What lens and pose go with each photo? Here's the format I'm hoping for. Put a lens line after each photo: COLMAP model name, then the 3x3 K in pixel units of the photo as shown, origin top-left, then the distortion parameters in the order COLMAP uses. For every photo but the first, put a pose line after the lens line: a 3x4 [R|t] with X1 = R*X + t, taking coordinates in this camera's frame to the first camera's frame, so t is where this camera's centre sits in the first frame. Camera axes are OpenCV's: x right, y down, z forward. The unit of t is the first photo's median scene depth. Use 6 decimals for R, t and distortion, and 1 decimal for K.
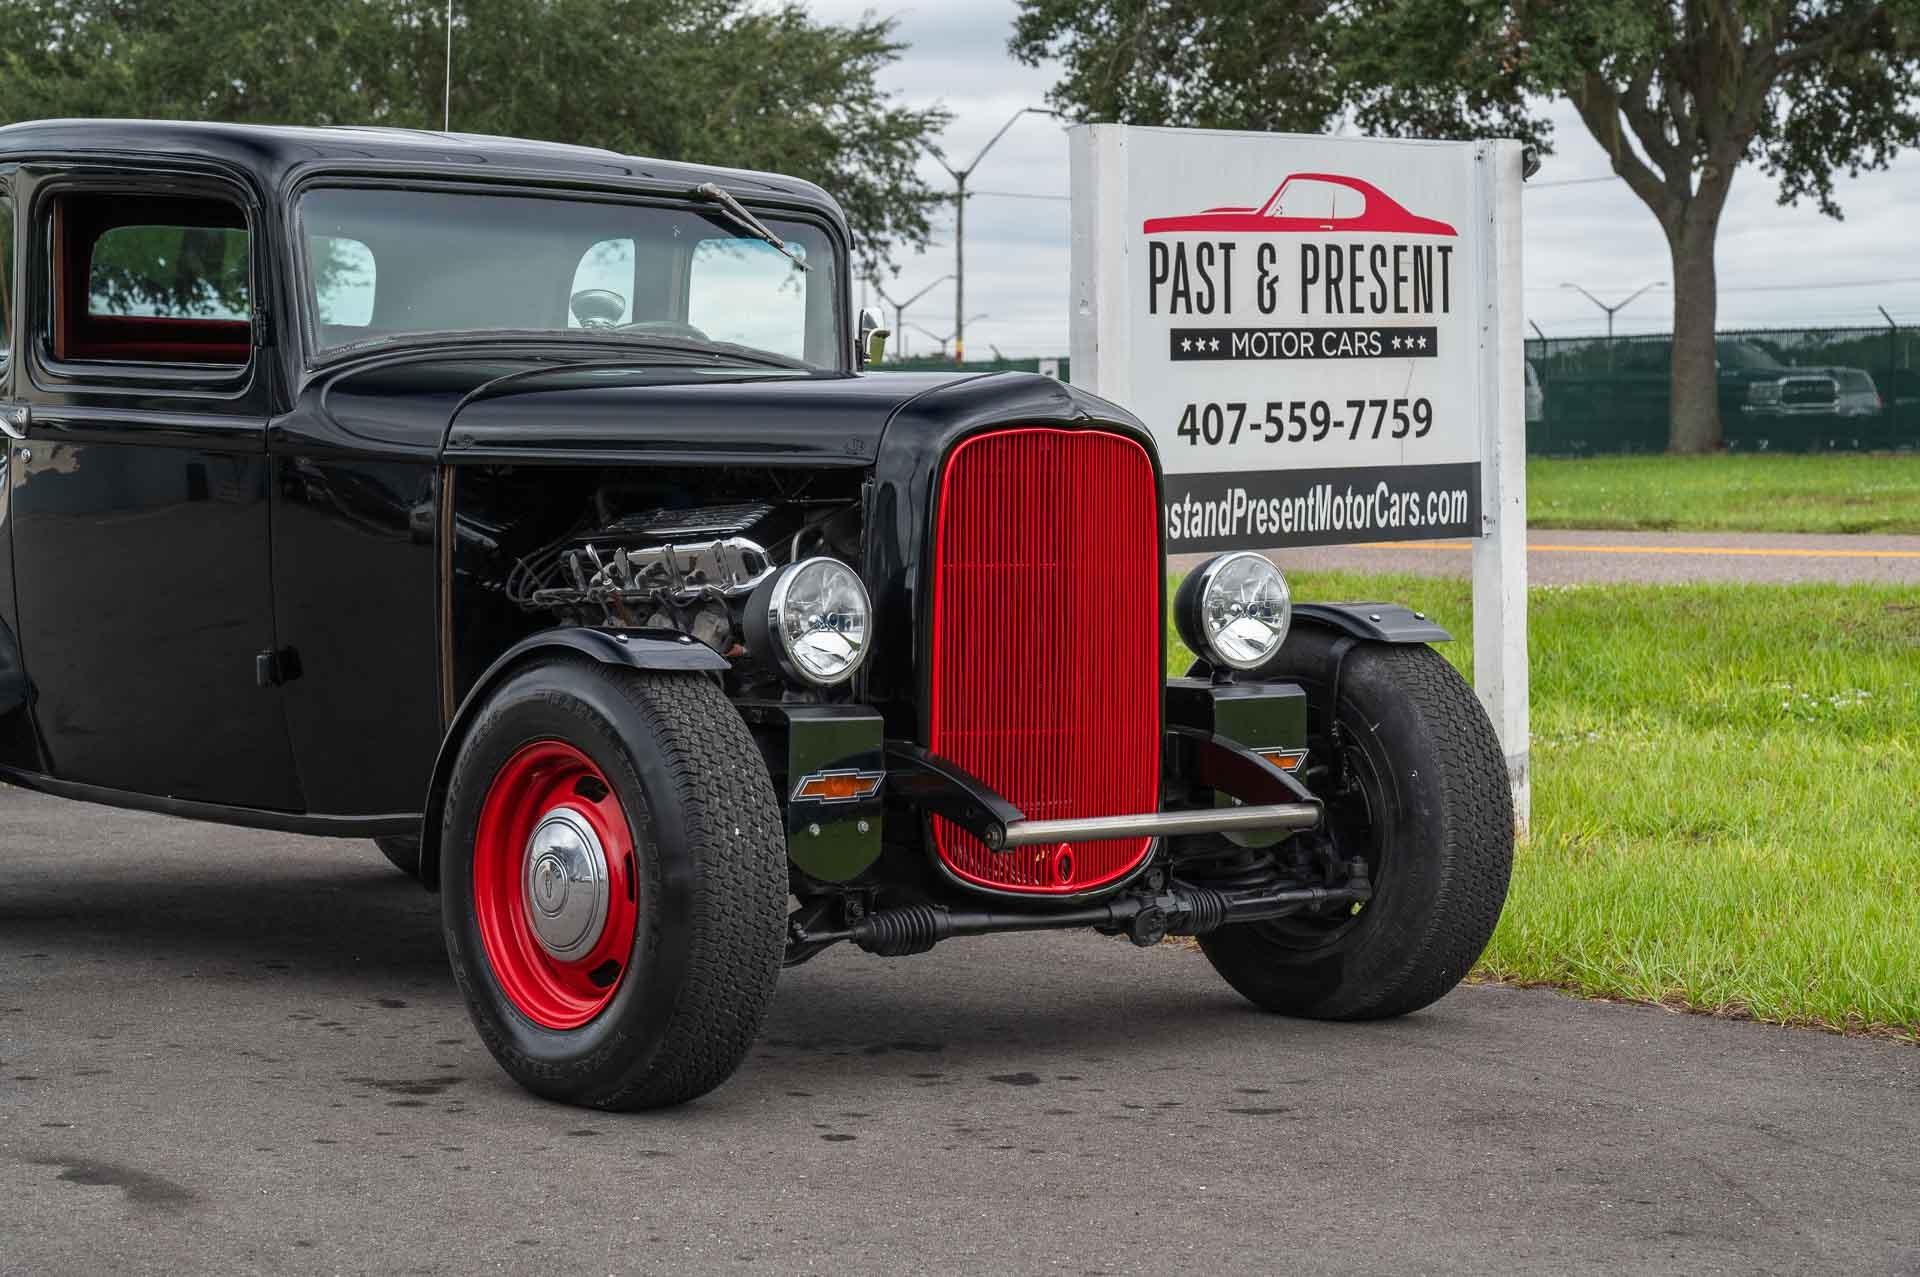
lens RADIAL K [[3902.1, 0, 929.0], [0, 3902.1, 633.9], [0, 0, 1]] dist [0.030553, 0.000000]
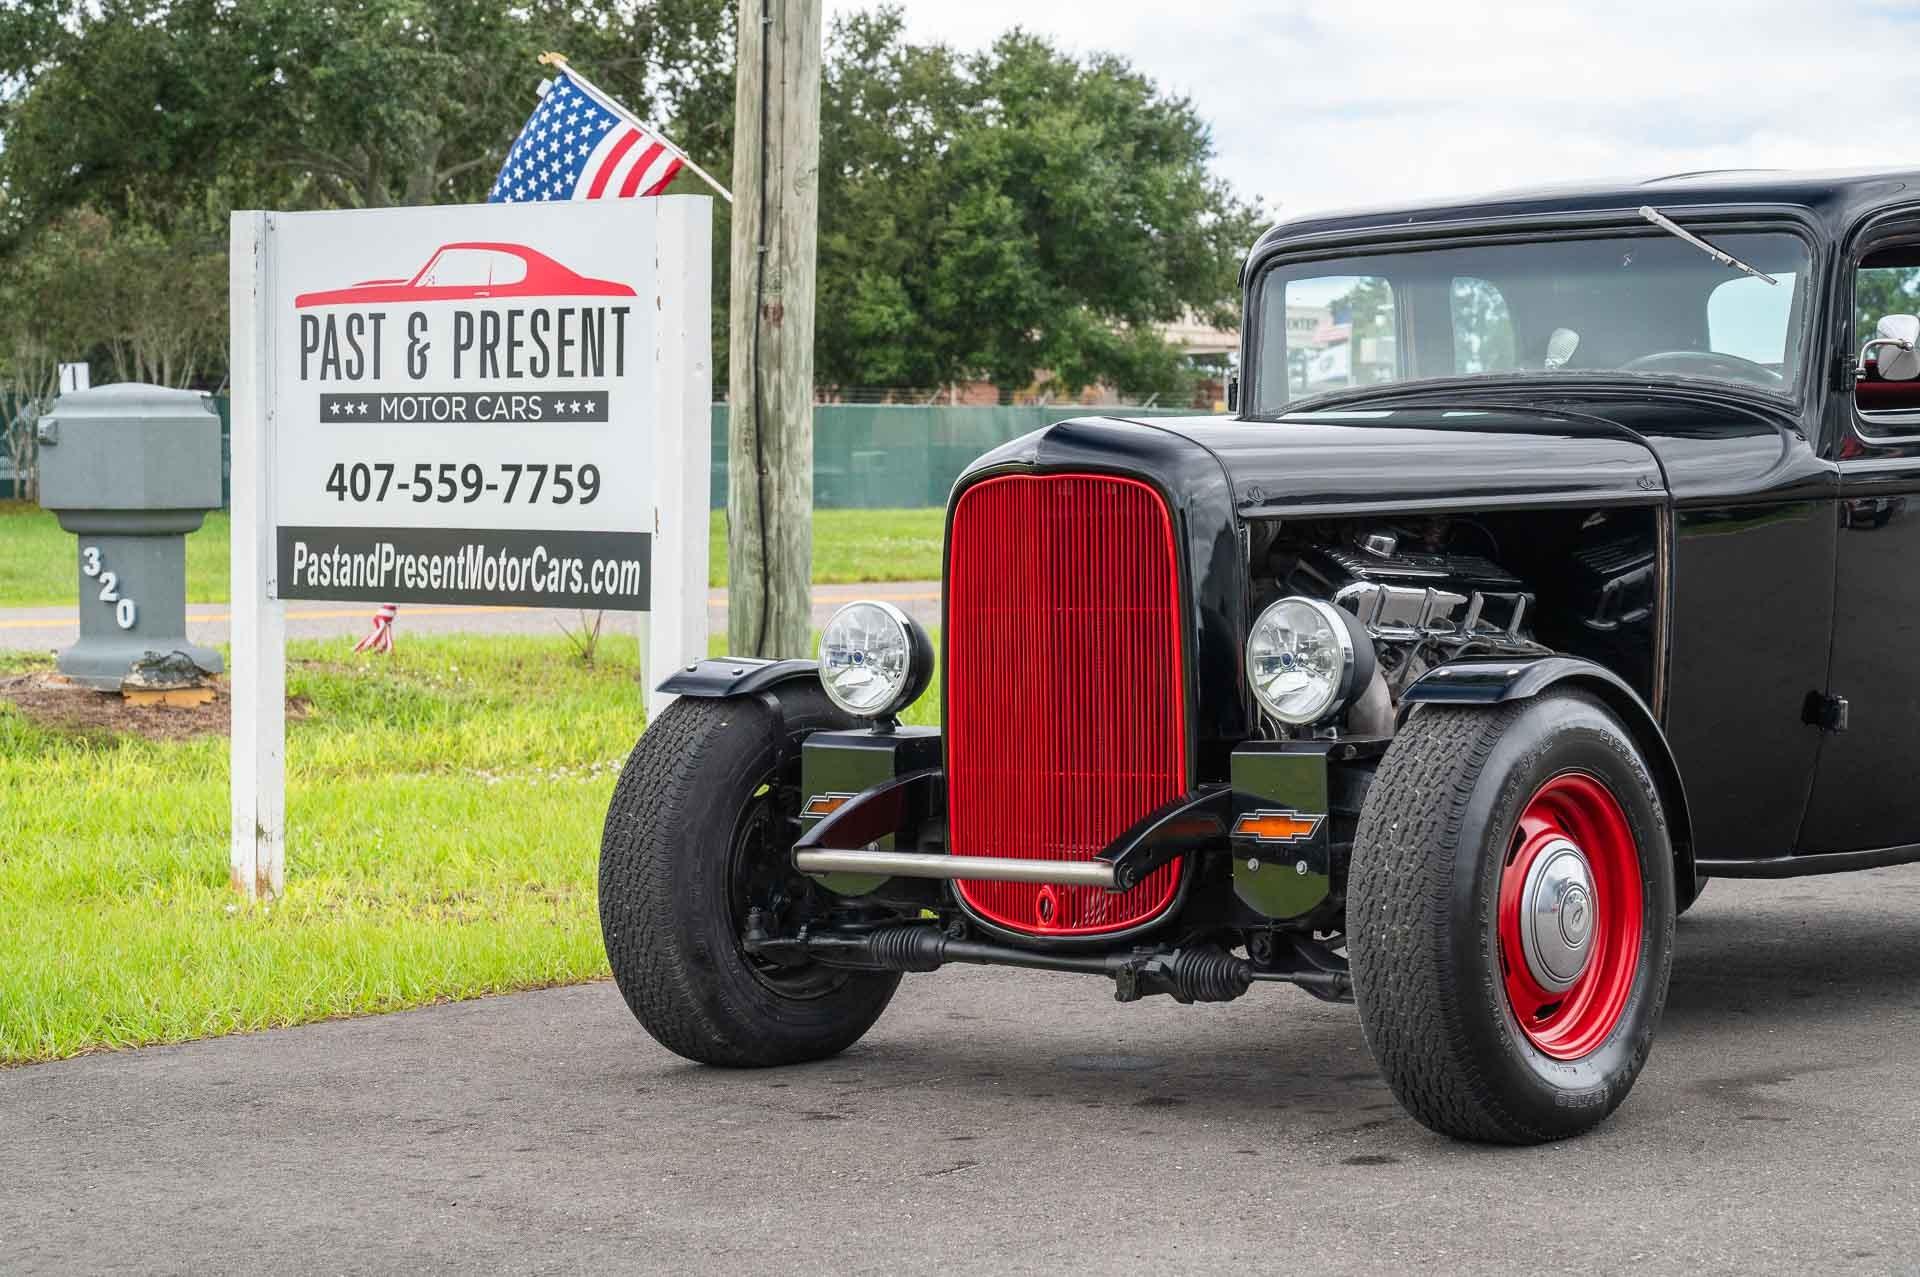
lens RADIAL K [[3902.1, 0, 947.9], [0, 3902.1, 648.2], [0, 0, 1]] dist [0.030553, 0.000000]
pose [[0.225929, 0.069999, -0.971626, 1.131908], [-0.066246, 0.996210, 0.056366, -0.077705], [0.971889, 0.051631, 0.229710, 0.891050]]
